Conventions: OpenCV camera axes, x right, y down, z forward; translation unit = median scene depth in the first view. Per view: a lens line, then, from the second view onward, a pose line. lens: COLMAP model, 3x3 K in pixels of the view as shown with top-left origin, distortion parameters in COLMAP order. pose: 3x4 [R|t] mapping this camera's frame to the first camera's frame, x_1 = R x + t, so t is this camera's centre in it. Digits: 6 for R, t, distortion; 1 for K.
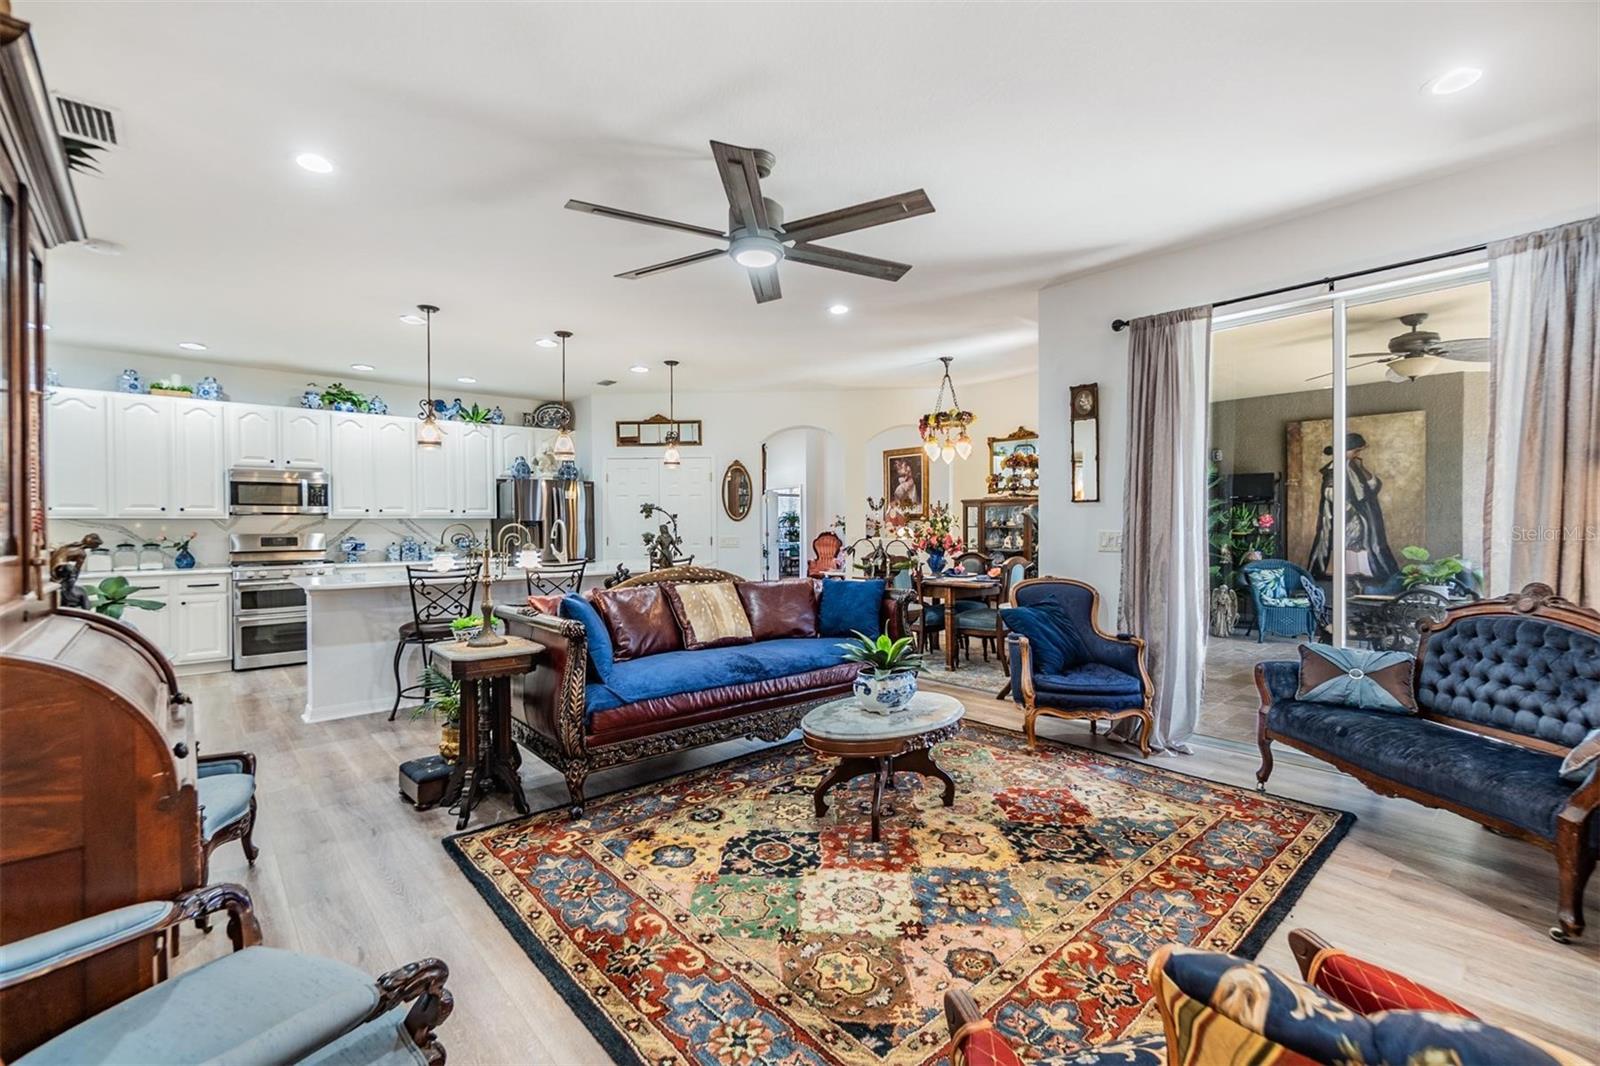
lens RADIAL K [[692.3, 0, 796.3], [0, 692.3, 533.2], [0, 0, 1]] dist [-0.000434, -0.000105]
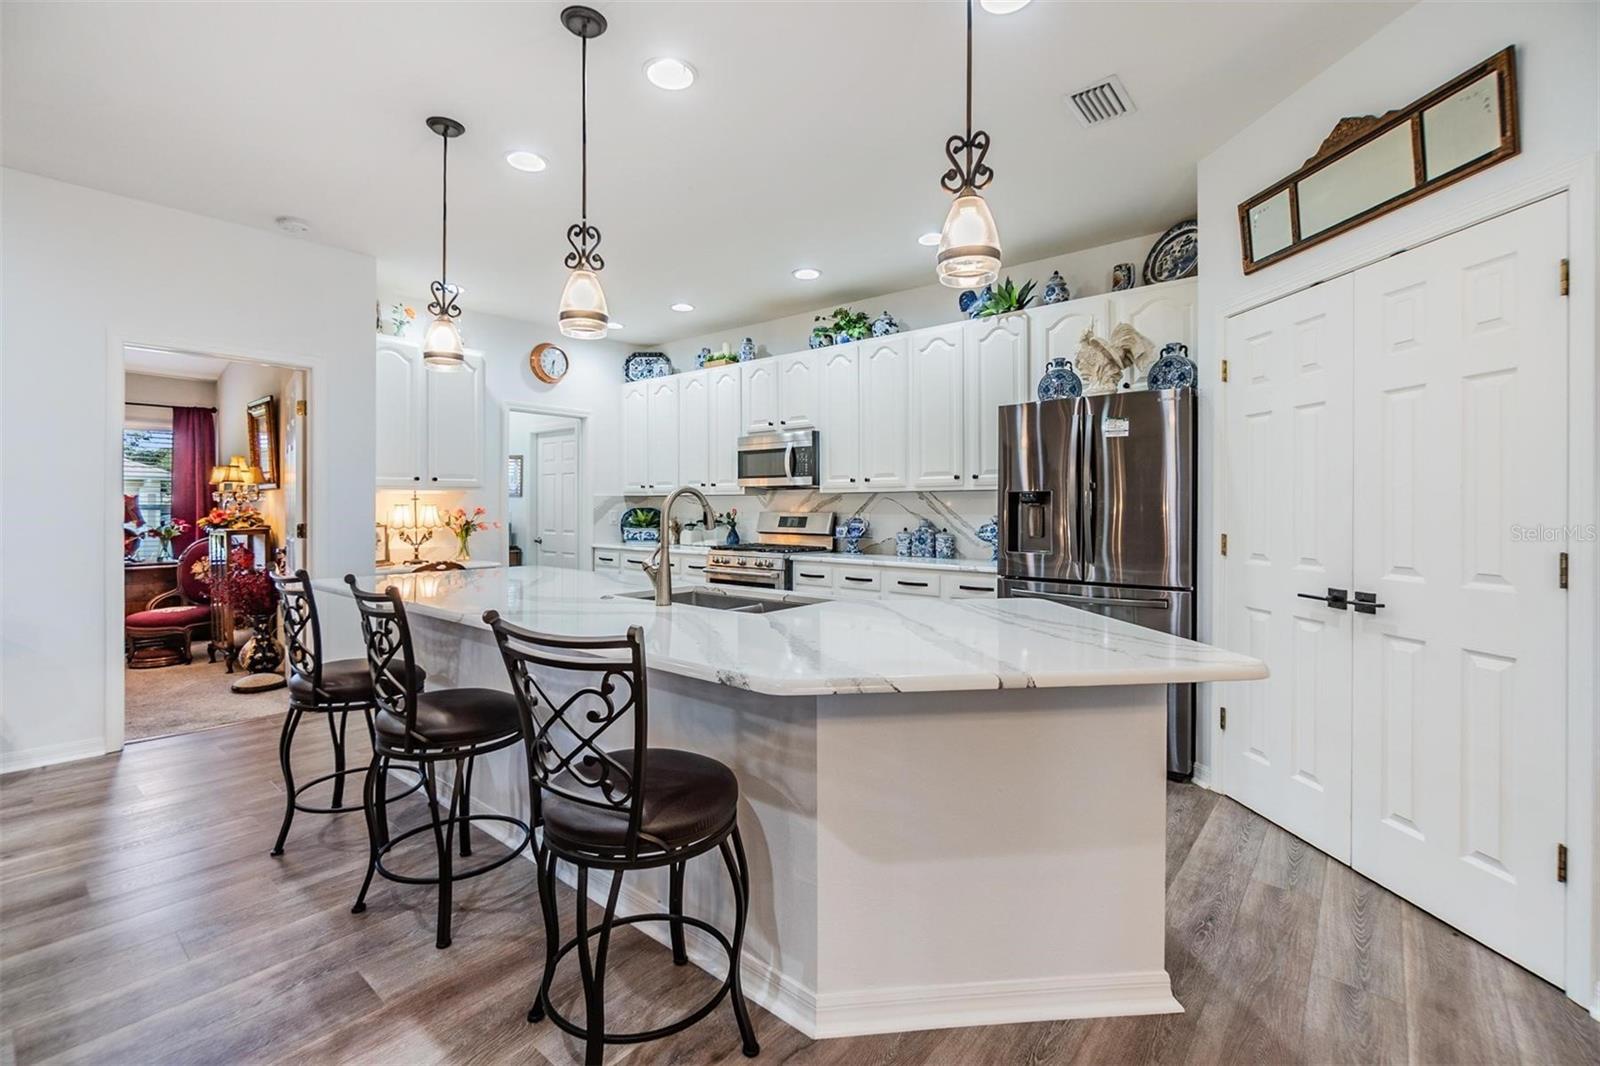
lens RADIAL K [[703.7, 0, 787.9], [0, 703.7, 508.2], [0, 0, 1]] dist [-0.000972, -0.000136]
pose [[0.143533, 0.006007, -0.989627, 0.079242], [-0.013959, 0.999894, 0.004045, -0.007686], [0.989547, 0.013234, 0.143602, 0.959346]]
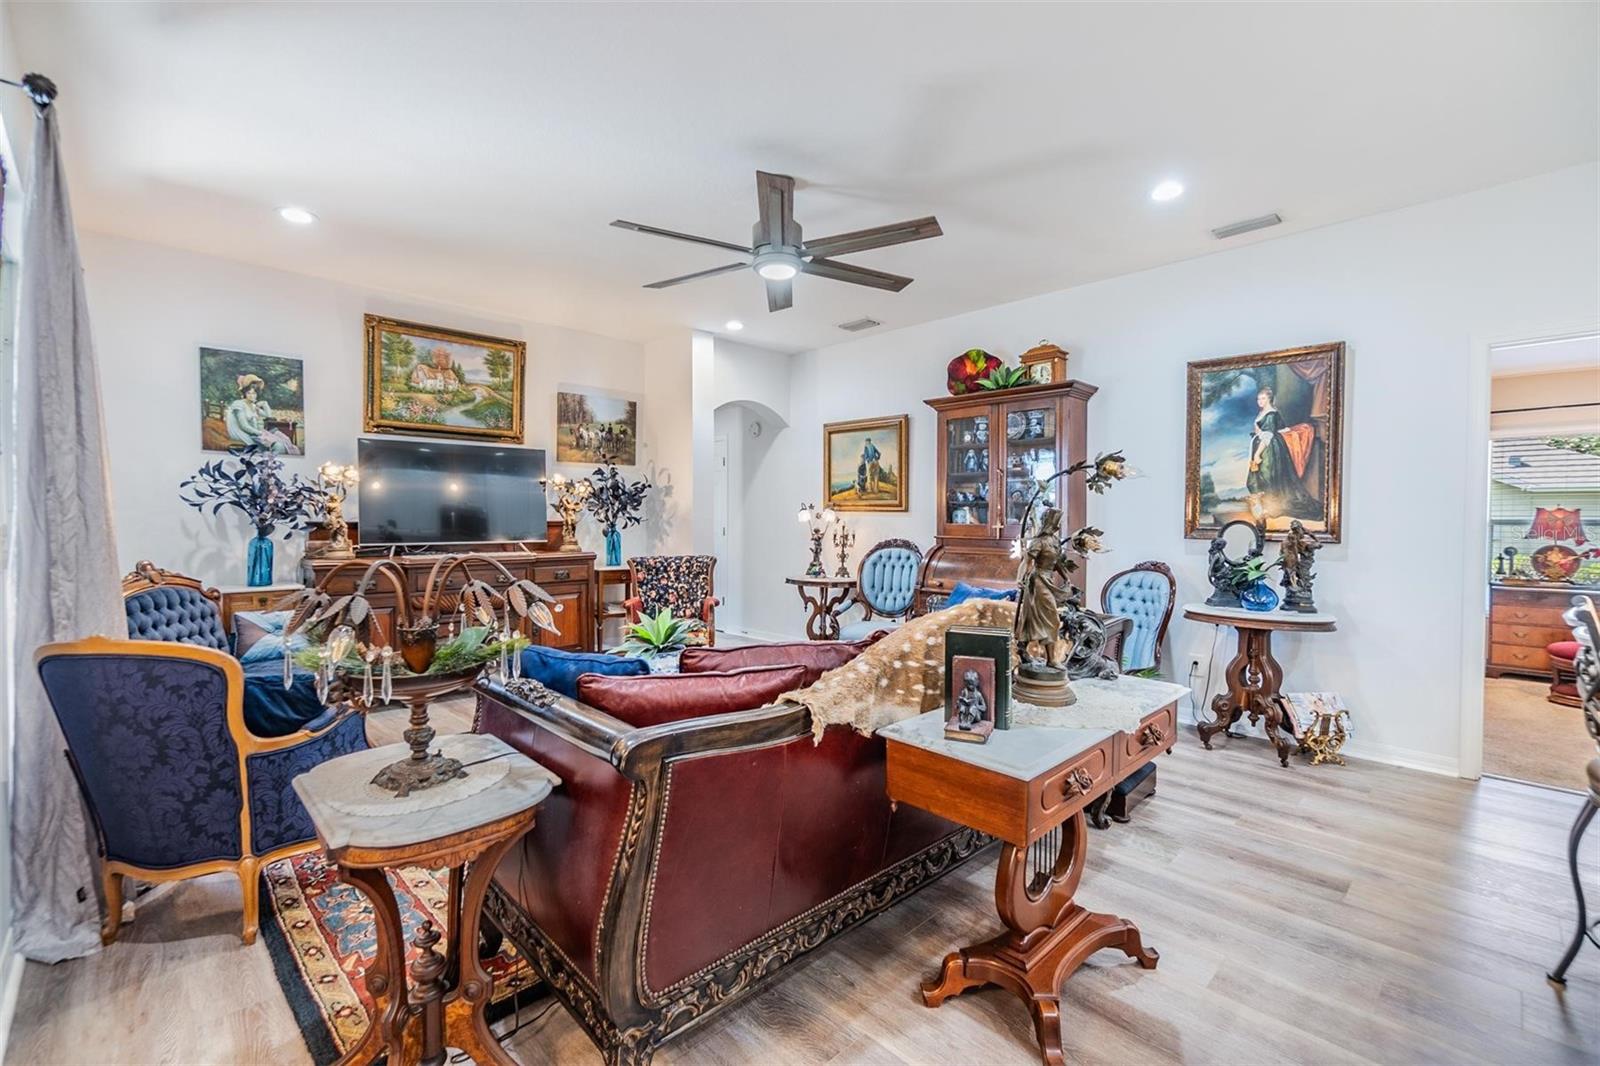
lens RADIAL K [[692.3, 0, 796.3], [0, 692.3, 533.2], [0, 0, 1]] dist [-0.000434, -0.000105]
pose [[-0.999026, 0.001741, -0.044099, -0.018589], [0.000307, 0.999472, 0.032506, -0.007817], [0.044132, 0.032460, -0.998498, 1.009153]]
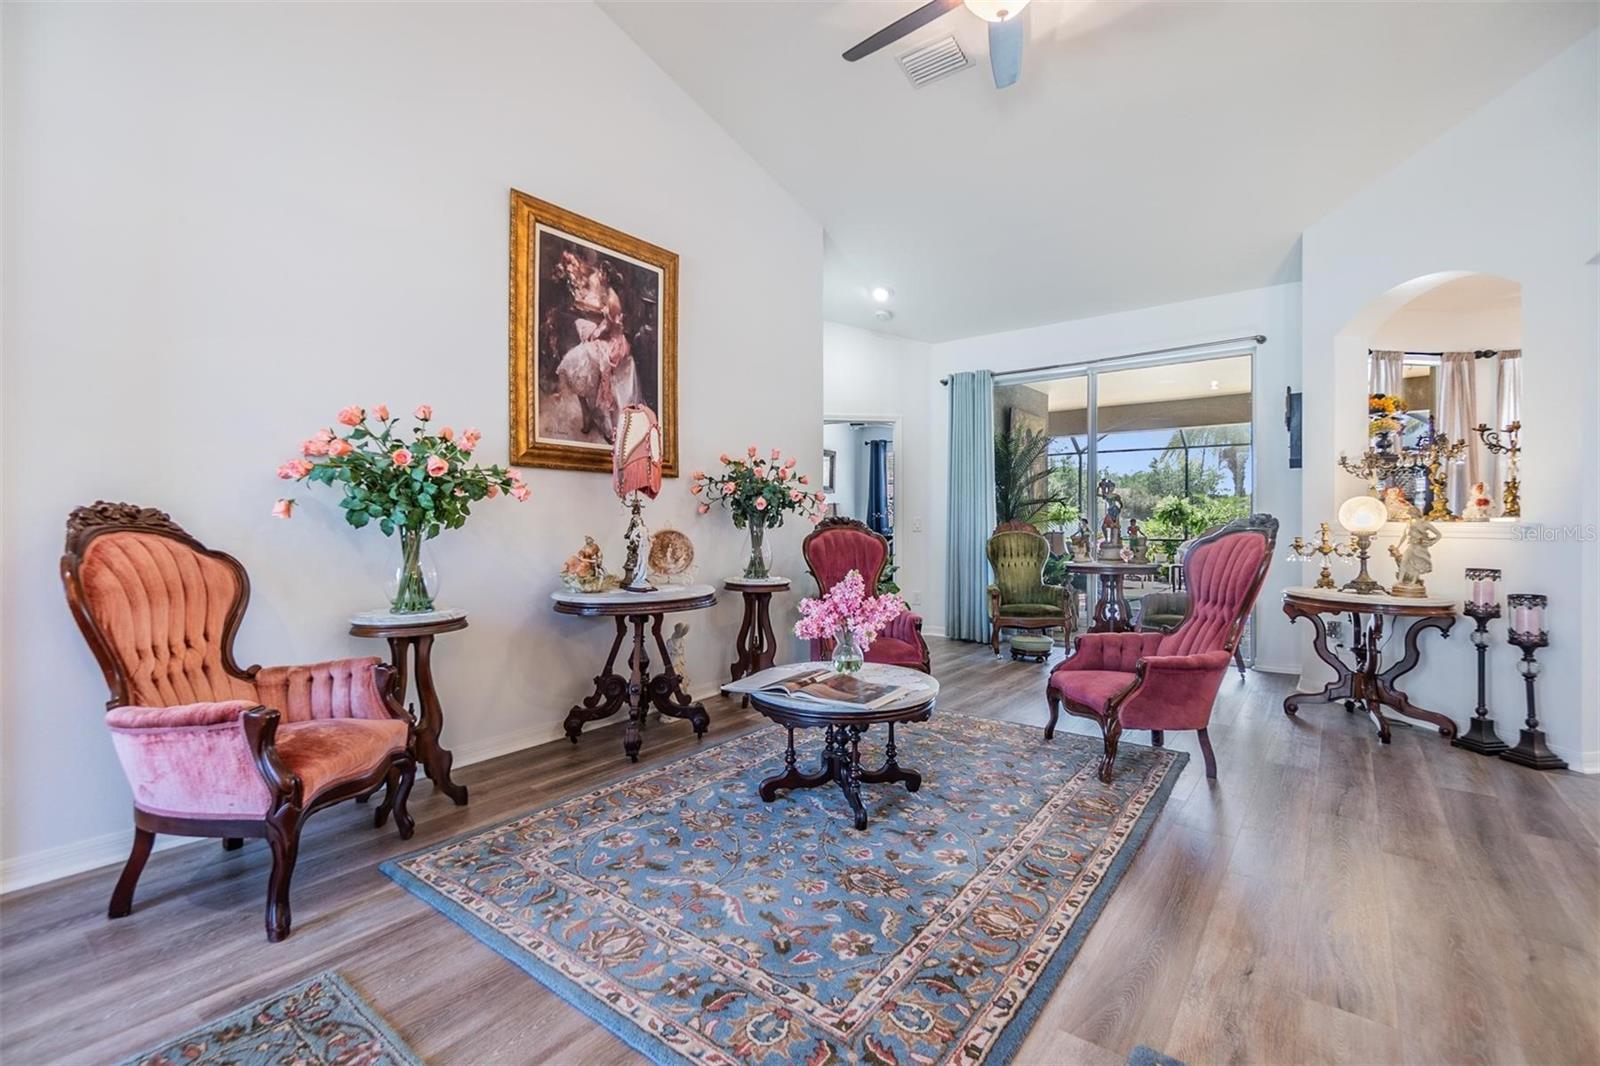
lens RADIAL K [[698.7, 0, 794.2], [0, 698.7, 524.5], [0, 0, 1]] dist [-0.001444, -0.000053]
pose [[-0.176691, -0.009237, 0.984223, -0.305026], [0.006544, 0.999923, 0.010559, 0.002796], [-0.984245, 0.008306, -0.176616, 1.996025]]
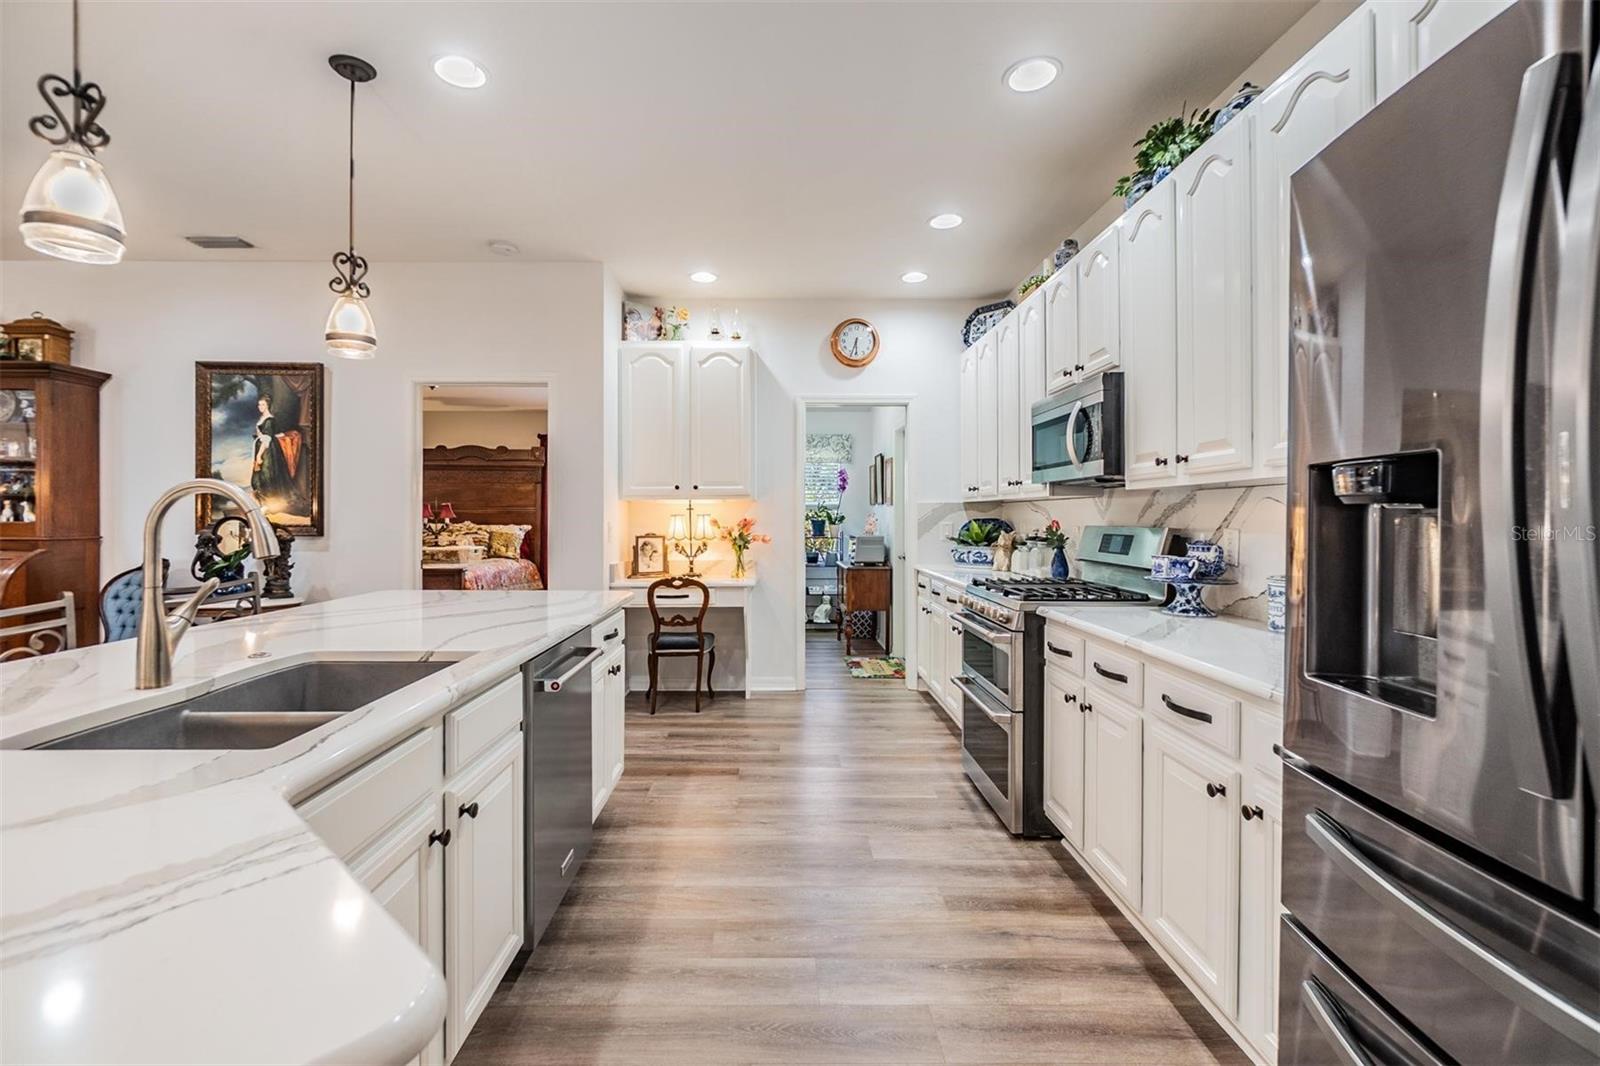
lens RADIAL K [[711.9, 0, 784.0], [0, 711.9, 515.9], [0, 0, 1]] dist [-0.001679, -0.000134]
pose [[-0.654544, 0.002531, -0.756020, -0.277050], [-0.006996, 0.999931, 0.009405, -0.009596], [0.755992, 0.011445, -0.654481, 1.249998]]
